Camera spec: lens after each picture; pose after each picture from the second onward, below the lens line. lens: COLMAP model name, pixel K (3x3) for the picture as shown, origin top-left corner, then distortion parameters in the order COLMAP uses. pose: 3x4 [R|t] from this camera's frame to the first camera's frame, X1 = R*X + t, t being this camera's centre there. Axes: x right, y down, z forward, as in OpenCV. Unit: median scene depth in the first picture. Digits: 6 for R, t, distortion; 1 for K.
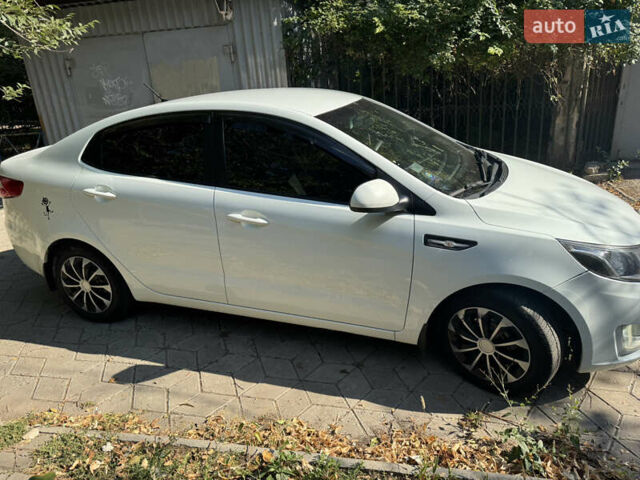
lens RADIAL K [[445.4, 0, 310.4], [0, 445.4, 242.8], [0, 0, 1]] dist [0.072656, -0.096057]
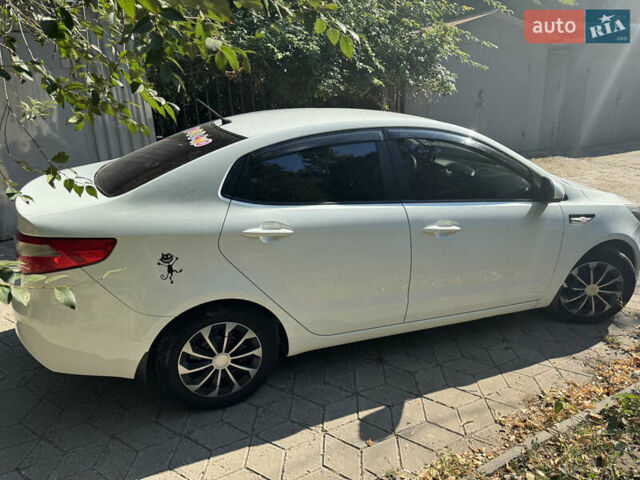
lens RADIAL K [[445.4, 0, 310.4], [0, 445.4, 242.8], [0, 0, 1]] dist [0.072656, -0.096057]
pose [[0.776860, -0.165757, 0.607465, -0.979614], [0.206375, 0.978468, 0.003068, -0.084494], [-0.594893, 0.122983, 0.794341, 0.352918]]
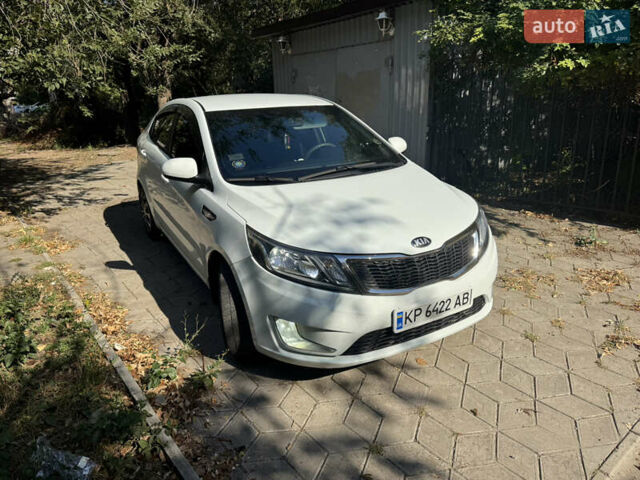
lens RADIAL K [[444.8, 0, 318.0], [0, 444.8, 240.2], [0, 0, 1]] dist [0.067339, -0.093407]
pose [[0.759033, 0.236311, -0.606651, 1.134395], [-0.251011, 0.965982, 0.062222, -0.072270], [0.600718, 0.105048, 0.792529, 0.155974]]
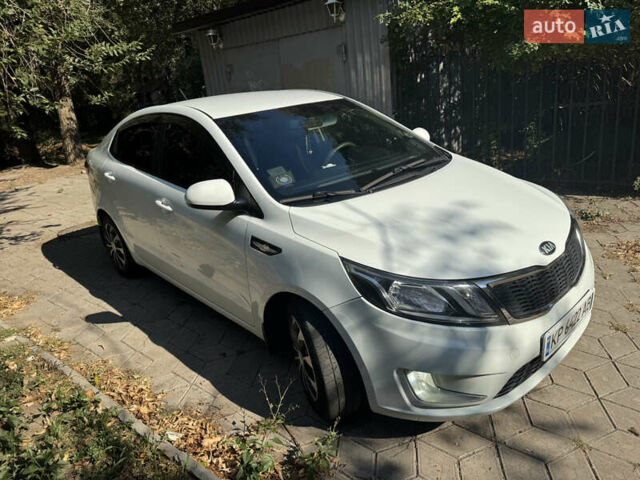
lens RADIAL K [[444.8, 0, 318.0], [0, 444.8, 240.2], [0, 0, 1]] dist [0.067339, -0.093407]
pose [[0.882269, 0.129538, -0.452572, 0.738670], [-0.124780, 0.991358, 0.040498, -0.060192], [0.453907, 0.020742, 0.890808, 0.130872]]
